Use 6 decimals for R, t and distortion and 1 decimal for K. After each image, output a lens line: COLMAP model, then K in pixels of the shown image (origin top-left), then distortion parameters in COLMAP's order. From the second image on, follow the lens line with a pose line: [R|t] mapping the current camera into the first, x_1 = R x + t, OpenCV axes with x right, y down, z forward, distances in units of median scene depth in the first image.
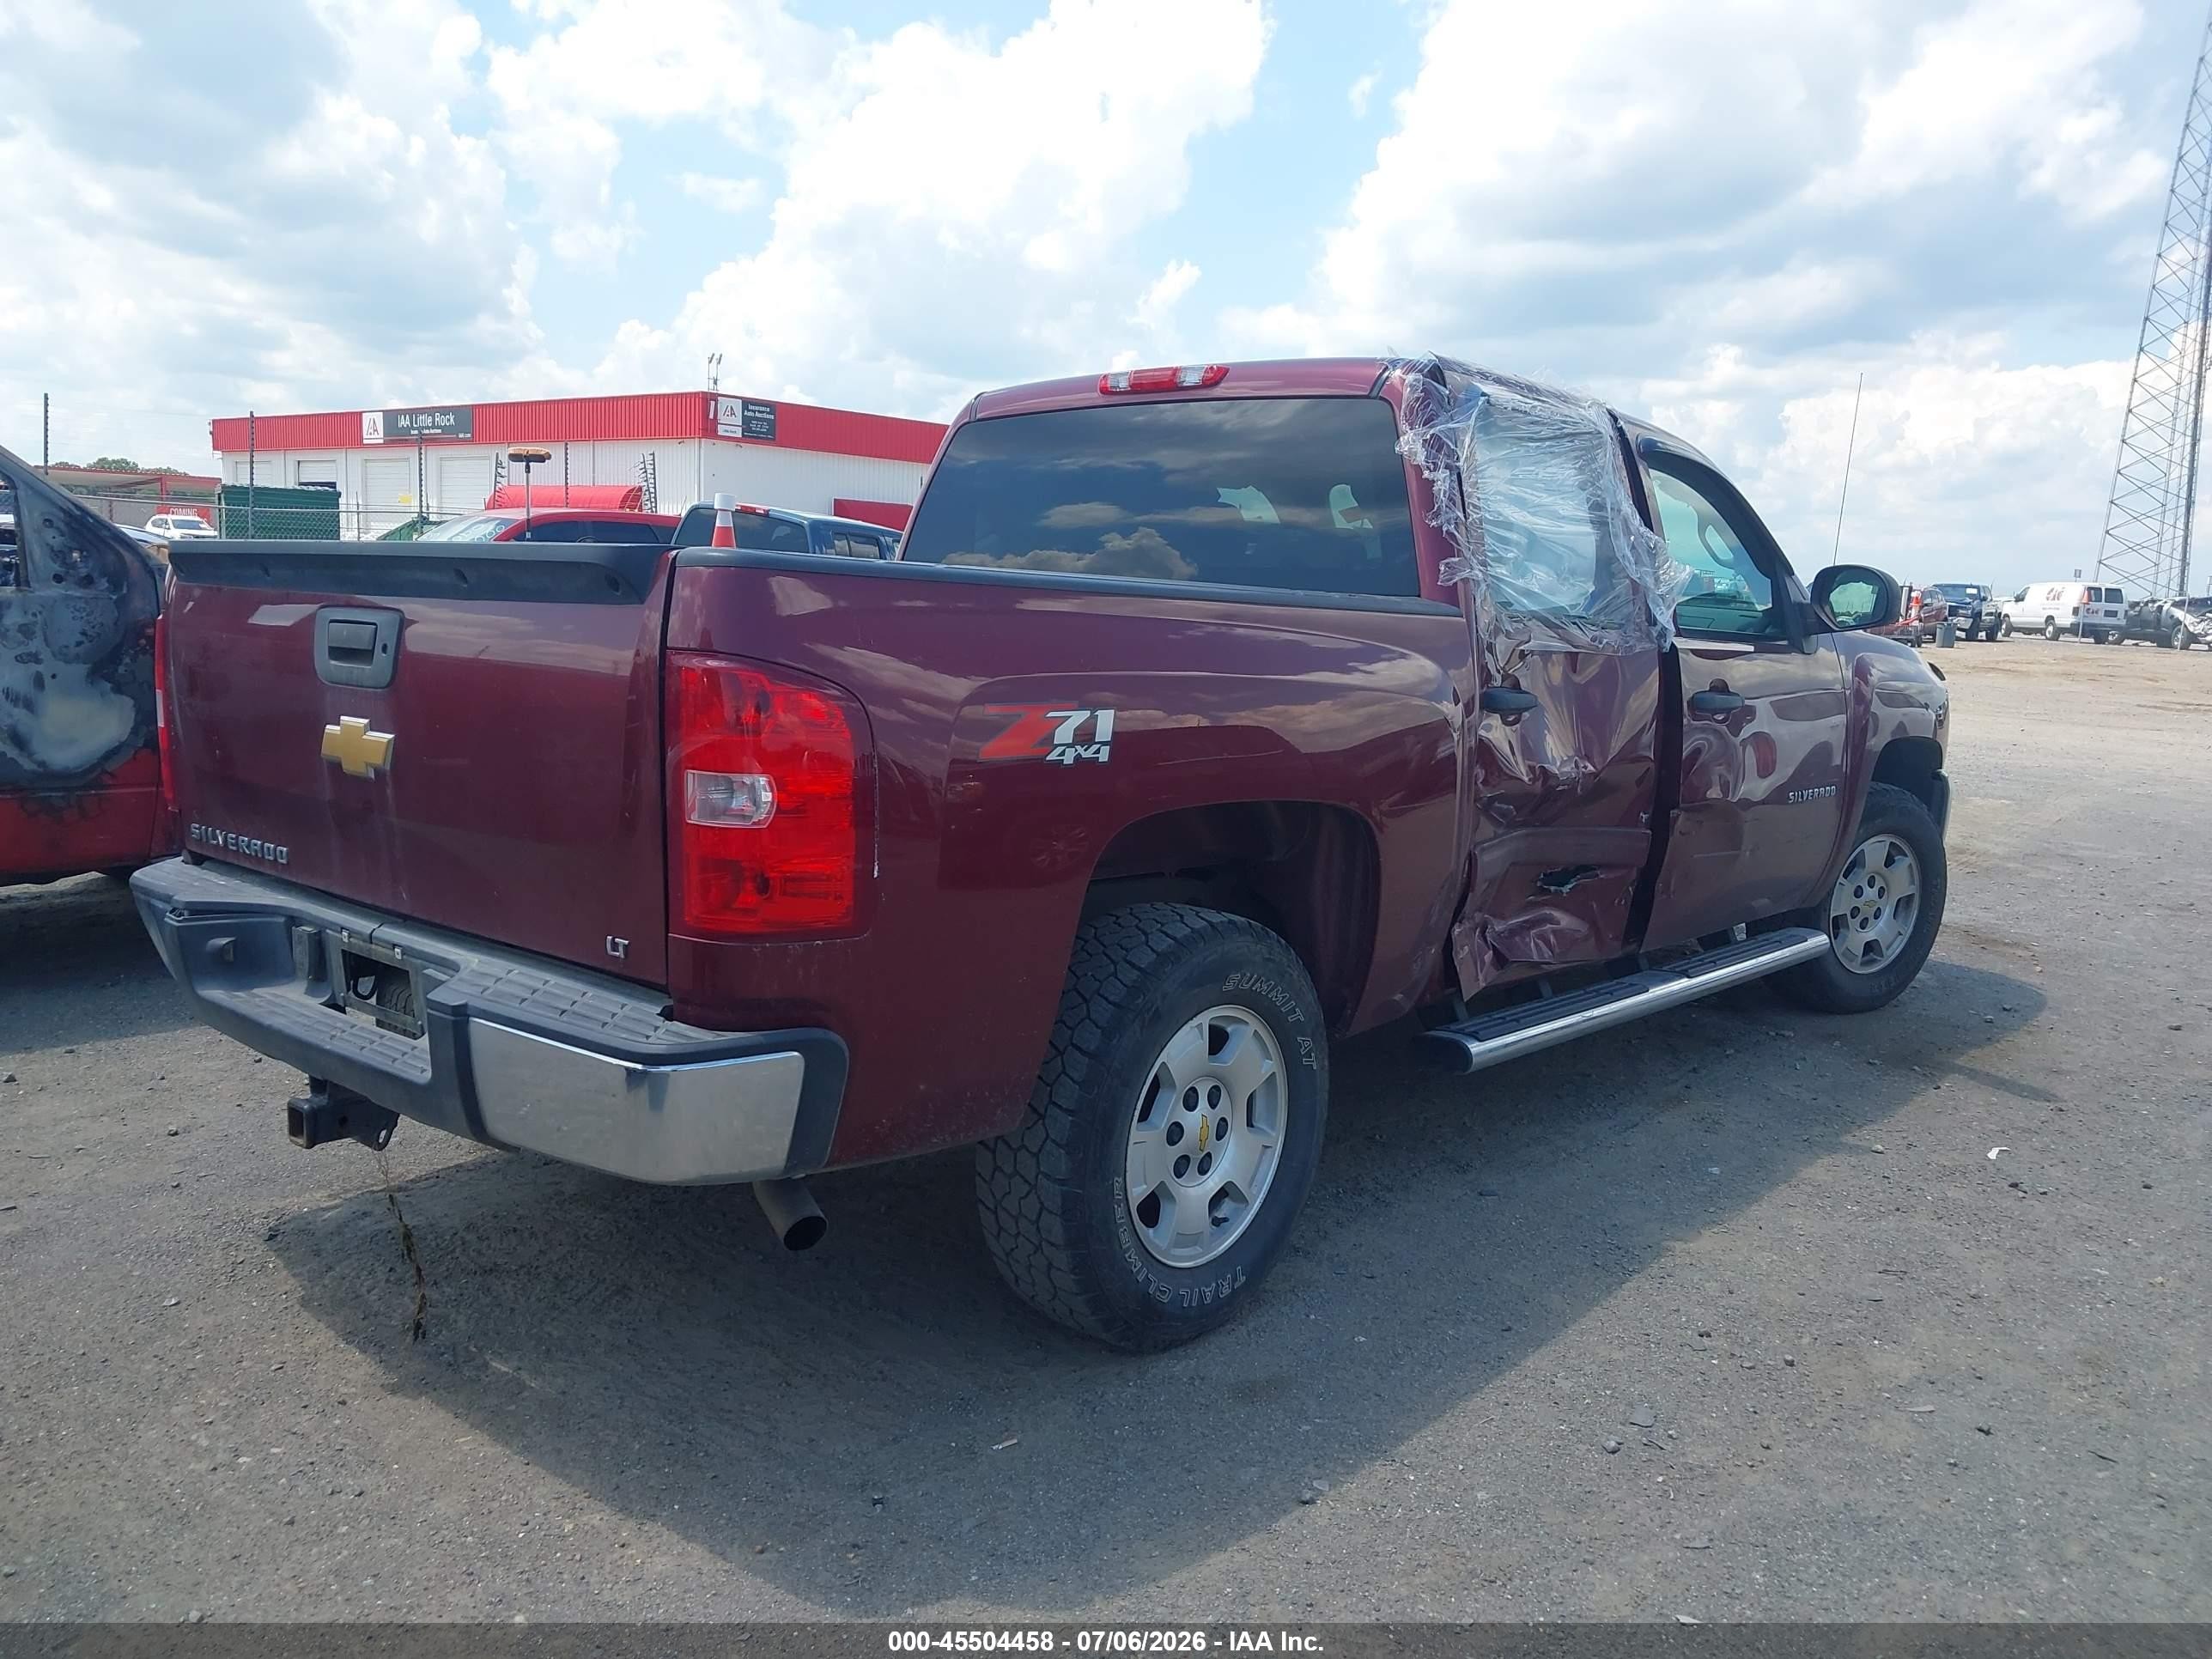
lens RADIAL K [[1708.6, 0, 1073.7], [0, 1708.6, 821.5], [0, 0, 1]] dist [0.087336, -0.114754]
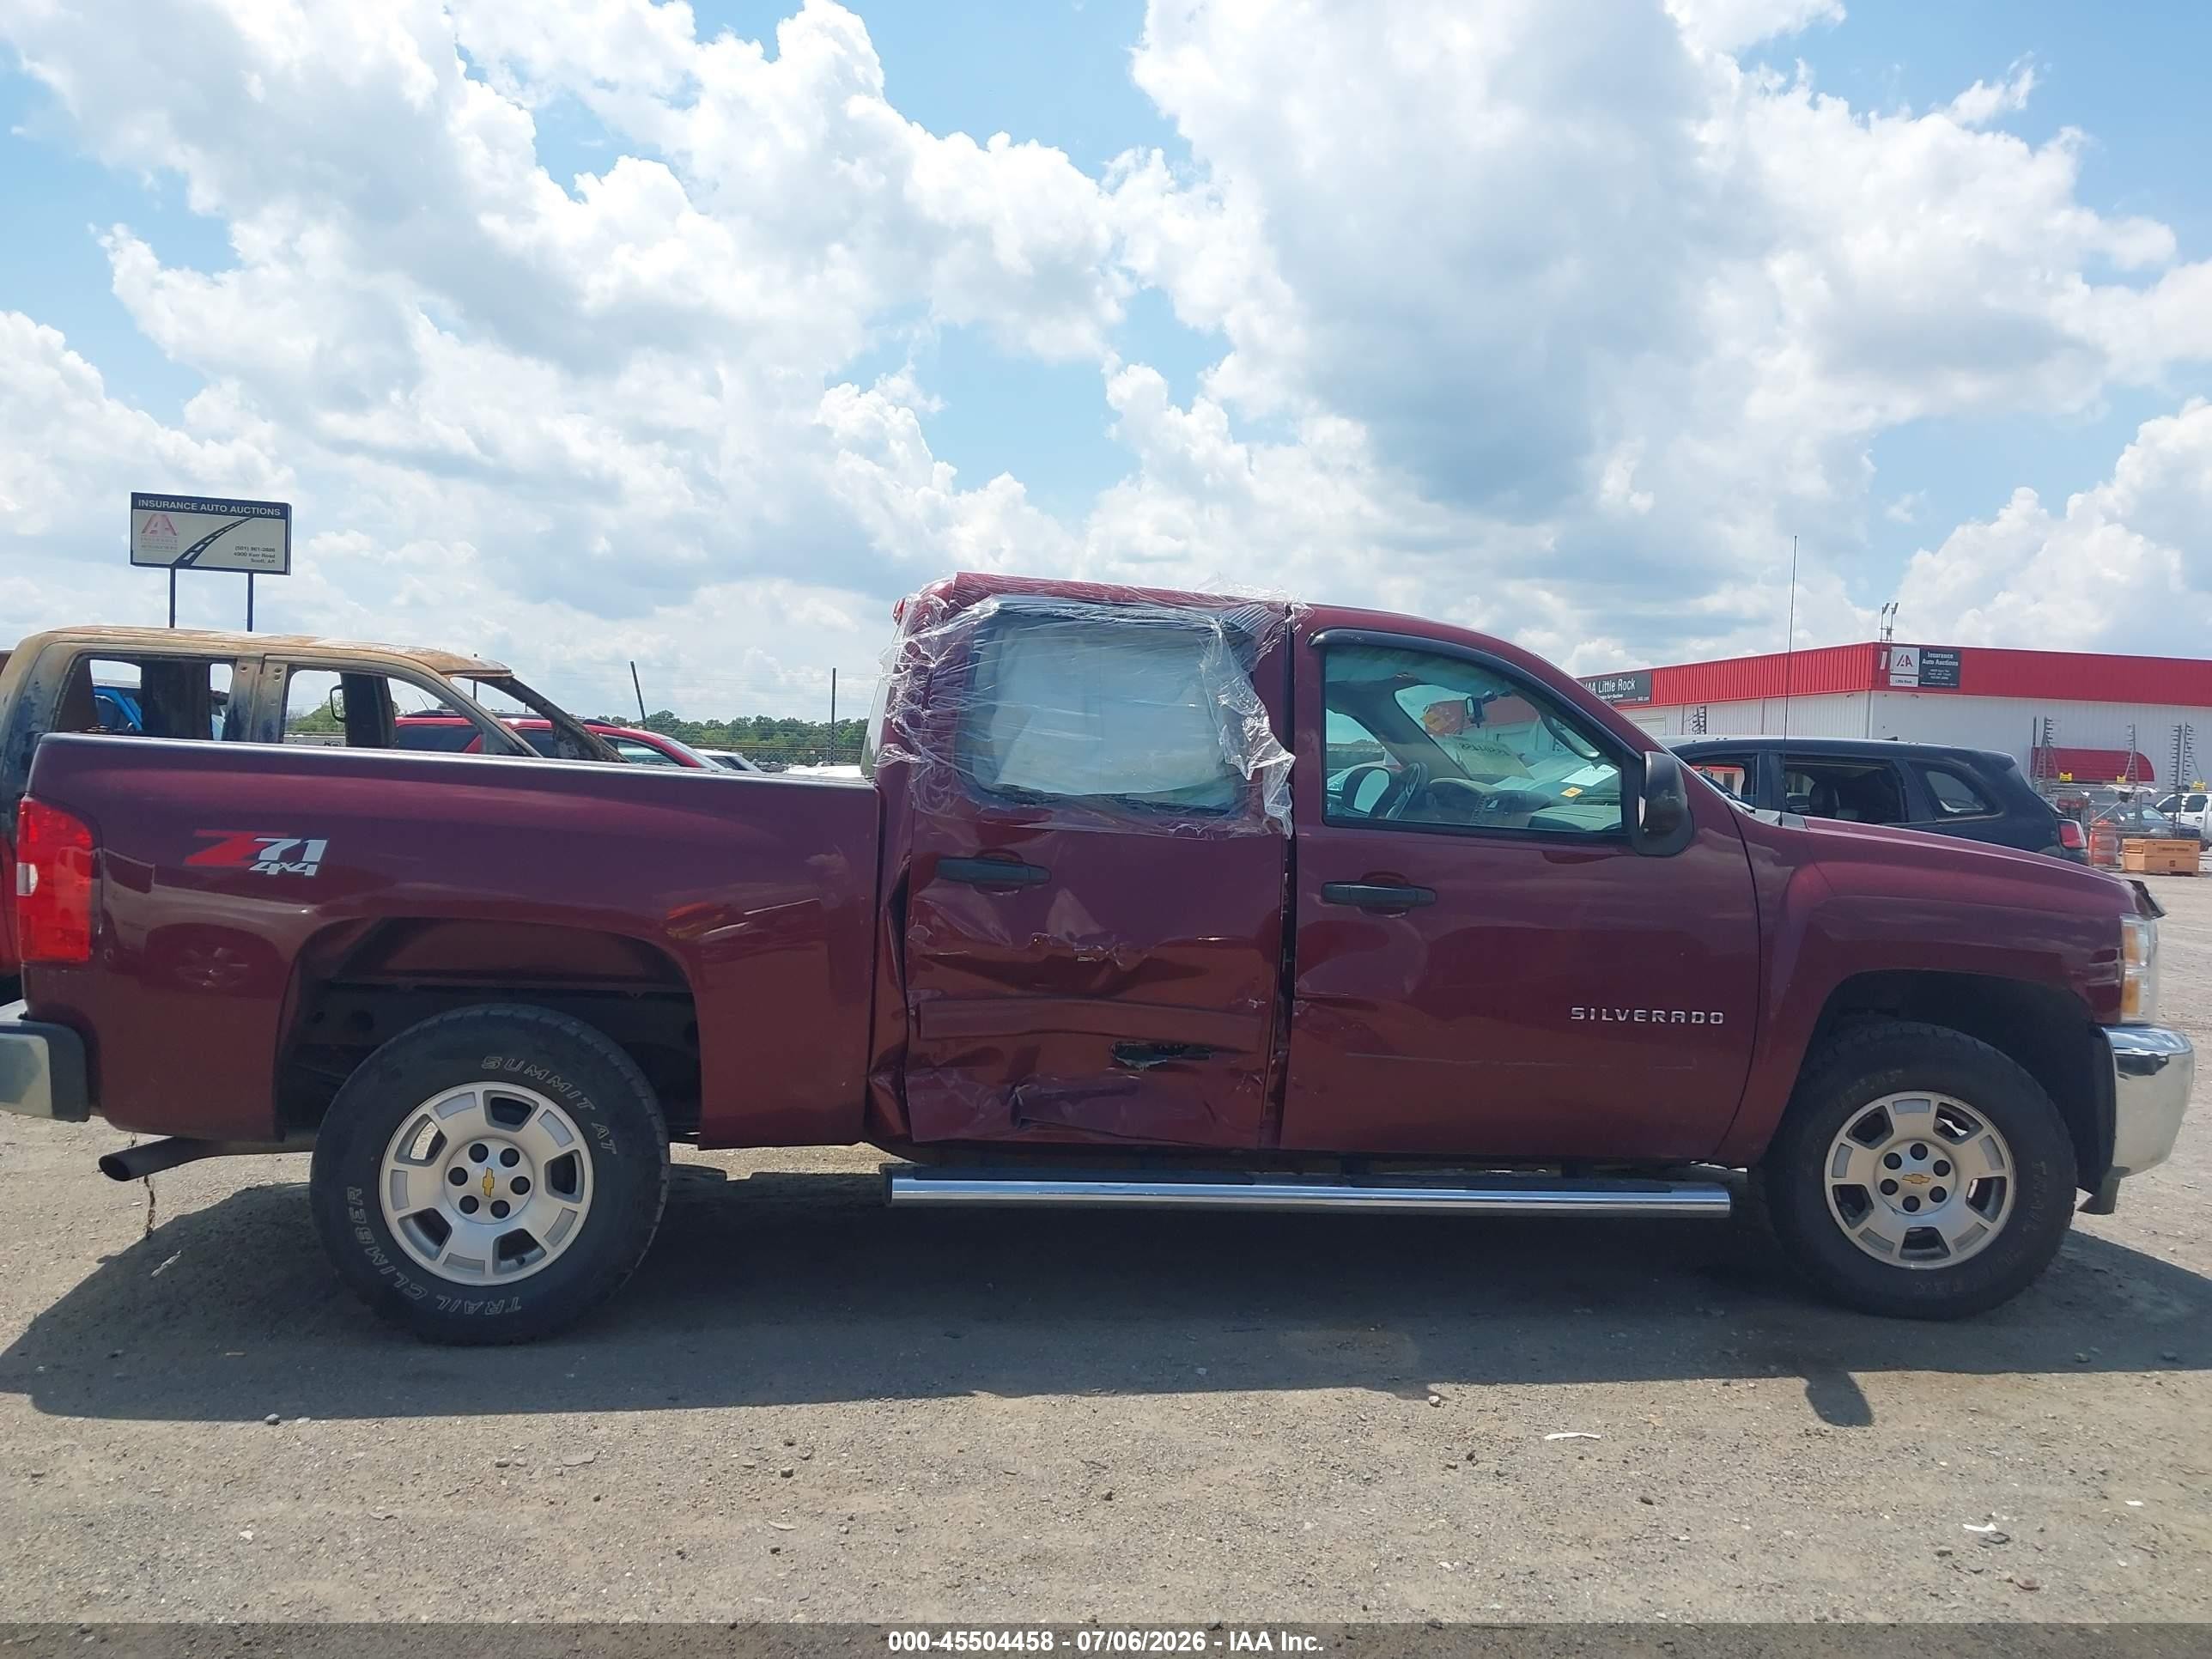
lens RADIAL K [[1731.7, 0, 1106.0], [0, 1731.7, 829.5], [0, 0, 1]] dist [0.003376, -0.004694]
pose [[0.779233, 0.001827, -0.626732, 0.883702], [-0.093232, 0.989207, -0.113034, 0.017317], [0.619761, 0.146511, 0.770993, 0.177059]]
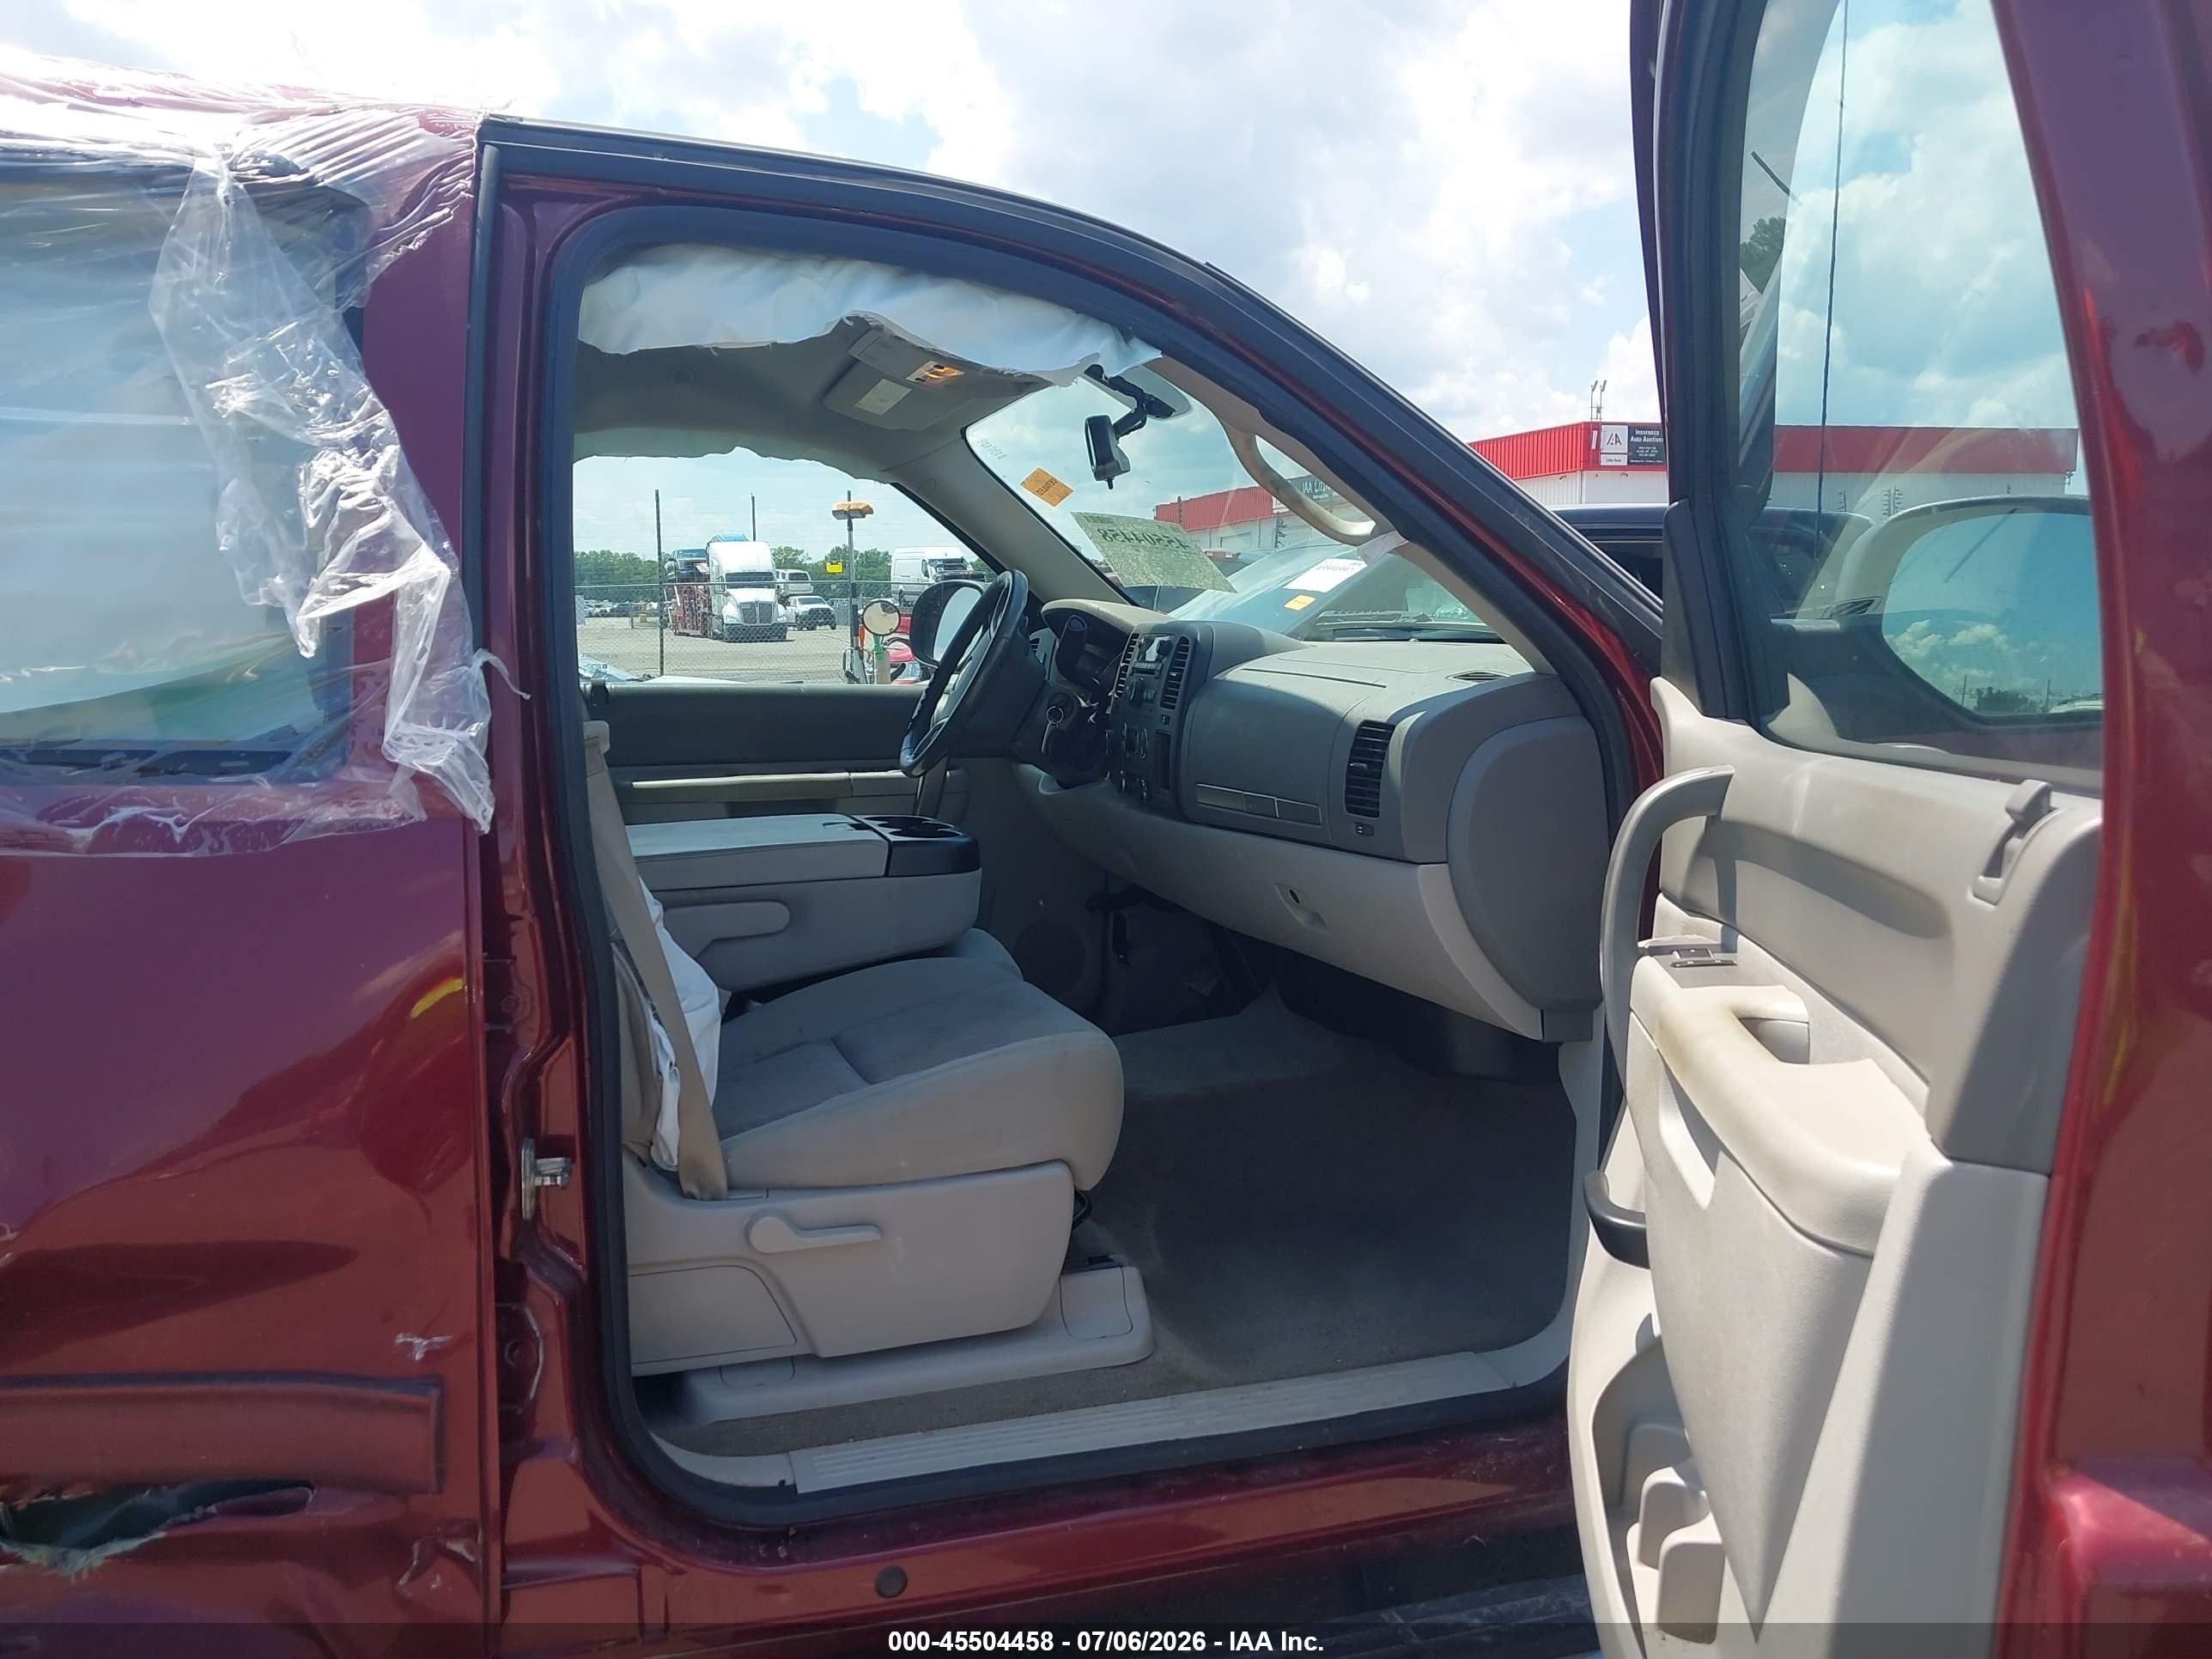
lens RADIAL K [[1731.7, 0, 1106.0], [0, 1731.7, 829.5], [0, 0, 1]] dist [0.003376, -0.004694]
pose [[0.864157, 0.003370, -0.503210, 0.604157], [-0.013626, 0.999768, -0.016704, -0.094108], [0.503037, 0.021292, 0.864002, 0.783686]]
